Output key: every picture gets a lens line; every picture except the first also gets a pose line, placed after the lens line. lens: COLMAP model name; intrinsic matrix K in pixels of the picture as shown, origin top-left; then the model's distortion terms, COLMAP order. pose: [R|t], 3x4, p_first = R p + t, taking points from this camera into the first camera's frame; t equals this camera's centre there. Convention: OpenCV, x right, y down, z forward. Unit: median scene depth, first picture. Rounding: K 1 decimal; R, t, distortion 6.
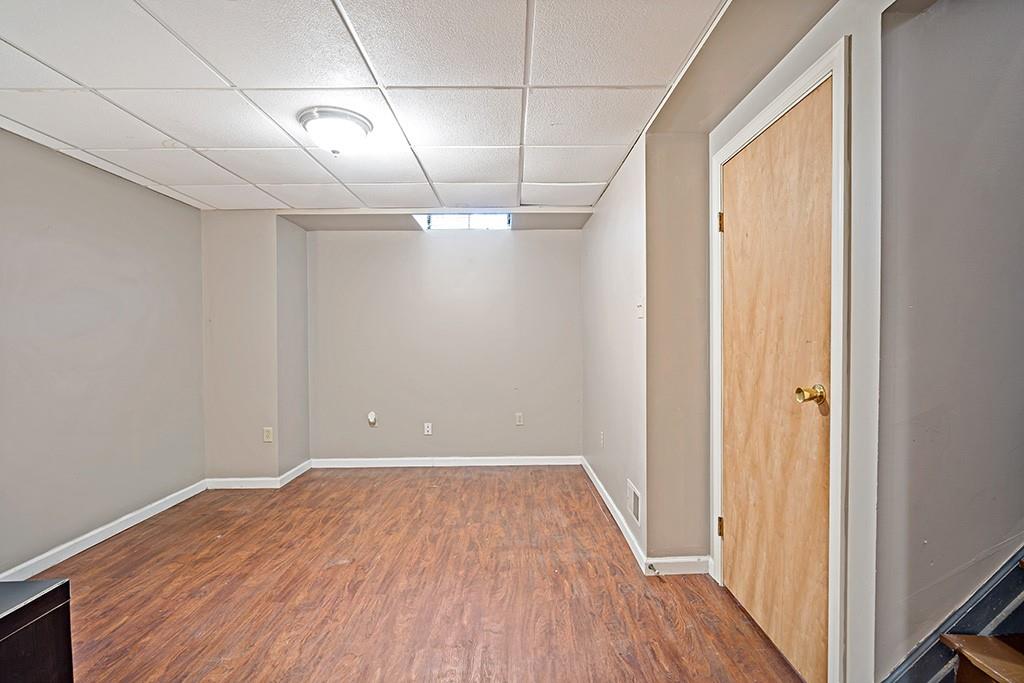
lens RADIAL K [[453.4, 0, 512.0], [0, 453.4, 341.5], [0, 0, 1]] dist [-0.001349, -0.000162]
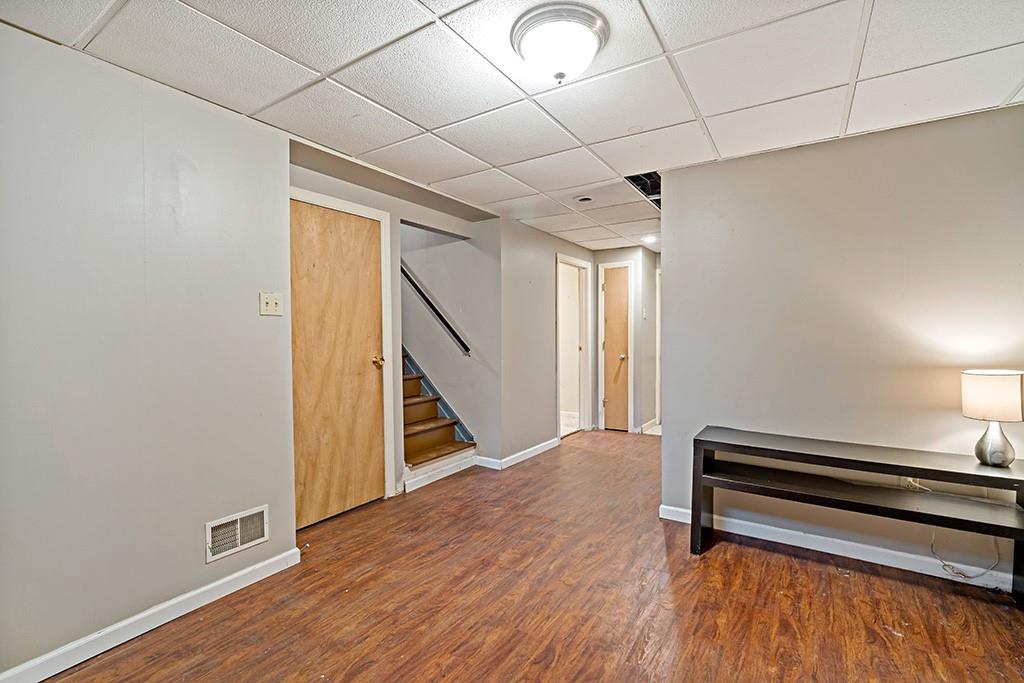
lens RADIAL K [[454.3, 0, 512.4], [0, 454.3, 323.4], [0, 0, 1]] dist [-0.002667, -0.000113]
pose [[-0.837051, 0.025241, 0.546543, -0.840436], [0.017860, 0.999663, -0.018814, -0.008999], [-0.546834, -0.005987, -0.837220, 1.922495]]
